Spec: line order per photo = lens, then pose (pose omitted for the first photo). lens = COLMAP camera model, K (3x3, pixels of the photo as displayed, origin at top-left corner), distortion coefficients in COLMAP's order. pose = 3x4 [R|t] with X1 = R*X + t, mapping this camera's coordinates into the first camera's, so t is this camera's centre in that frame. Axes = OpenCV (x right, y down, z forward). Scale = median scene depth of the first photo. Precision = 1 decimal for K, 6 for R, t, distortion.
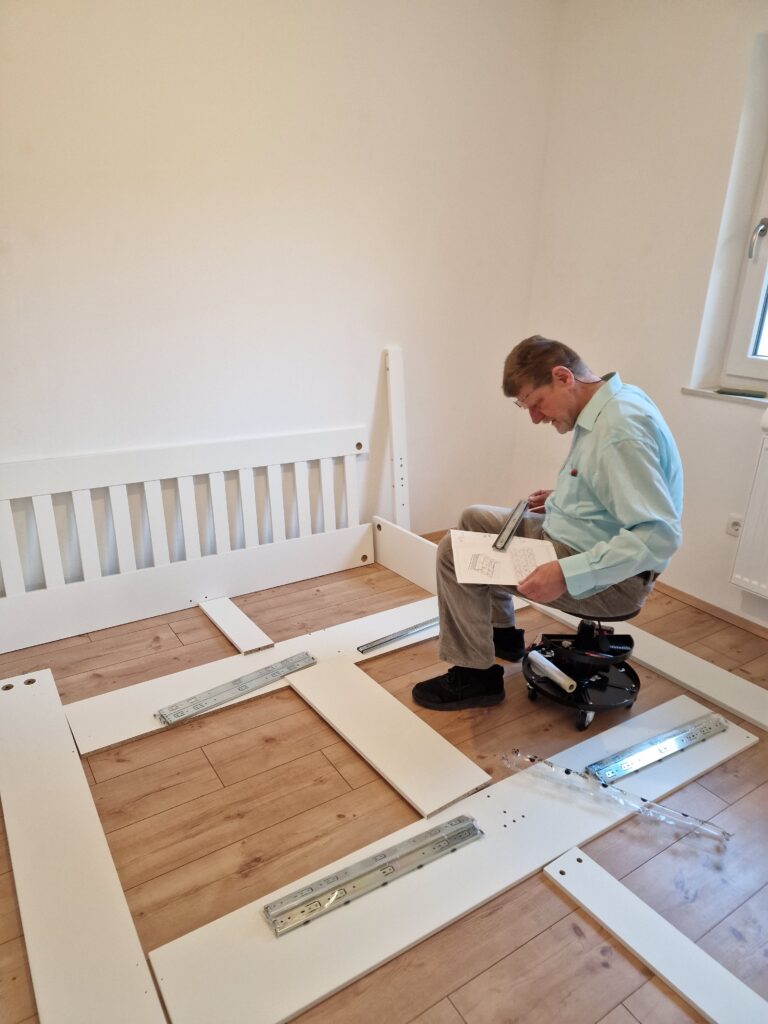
lens RADIAL K [[670.2, 0, 384.0], [0, 670.2, 512.0], [0, 0, 1]] dist [0.105770, -0.040467]
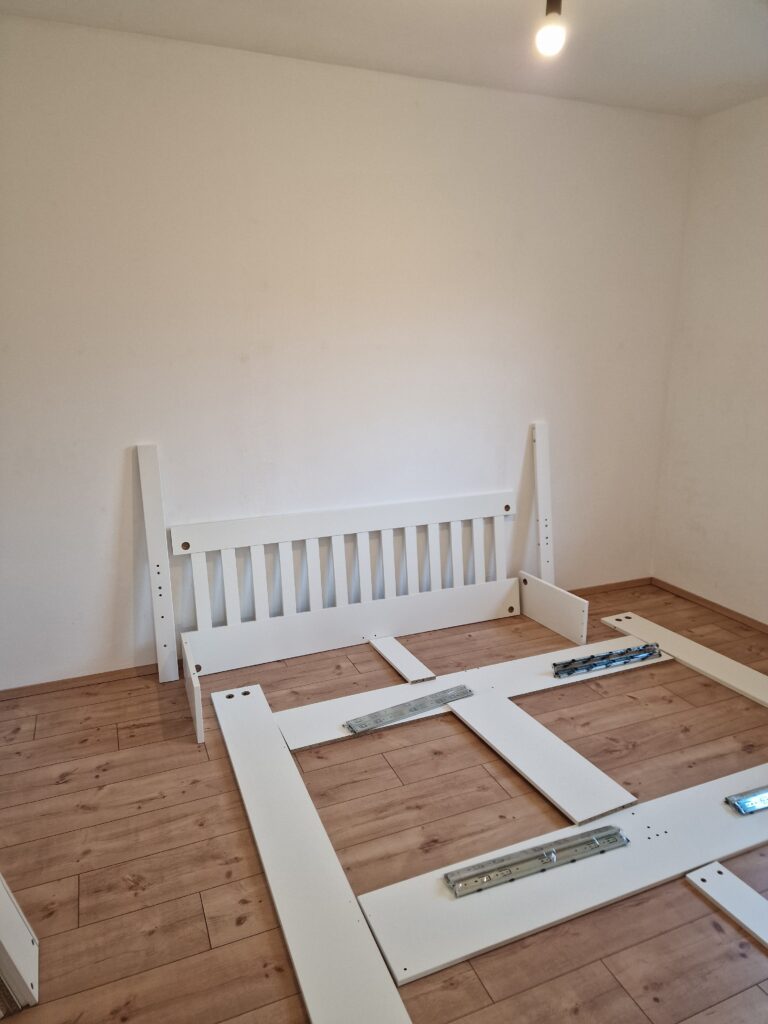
lens RADIAL K [[670.2, 0, 384.0], [0, 670.2, 512.0], [0, 0, 1]] dist [0.105770, -0.040467]
pose [[0.980673, 0.009042, -0.195447, -0.031693], [-0.027030, 0.995614, -0.089563, 0.024014], [0.193780, 0.093115, 0.976616, -0.223497]]
